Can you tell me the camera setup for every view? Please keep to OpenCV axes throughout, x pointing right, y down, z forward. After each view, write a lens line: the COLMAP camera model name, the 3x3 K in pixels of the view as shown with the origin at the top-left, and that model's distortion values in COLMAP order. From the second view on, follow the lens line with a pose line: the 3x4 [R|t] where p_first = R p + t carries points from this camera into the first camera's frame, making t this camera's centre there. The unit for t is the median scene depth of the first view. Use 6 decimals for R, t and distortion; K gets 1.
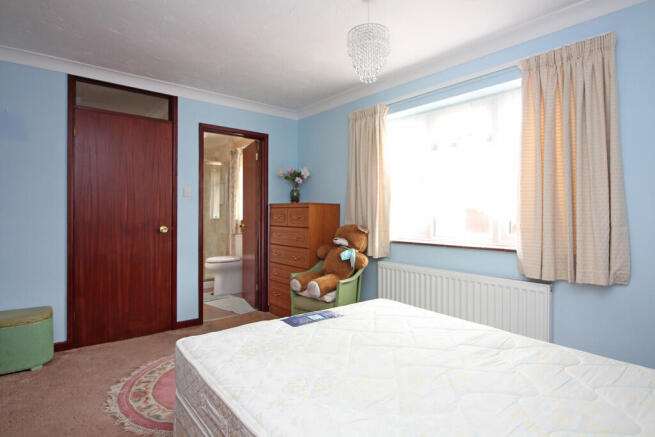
lens RADIAL K [[357.1, 0, 327.5], [0, 357.1, 218.5], [0, 0, 1]] dist [0.000192, -0.000227]
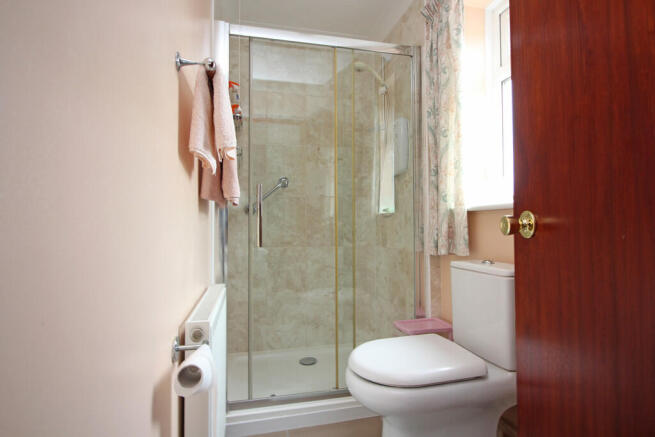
lens RADIAL K [[357.1, 0, 327.5], [0, 357.1, 218.5], [0, 0, 1]] dist [0.000192, -0.000227]
pose [[0.892353, -0.017152, -0.451012, -0.201285], [0.006375, 0.999657, -0.025405, 0.017112], [0.451293, 0.019795, 0.892156, 0.648235]]
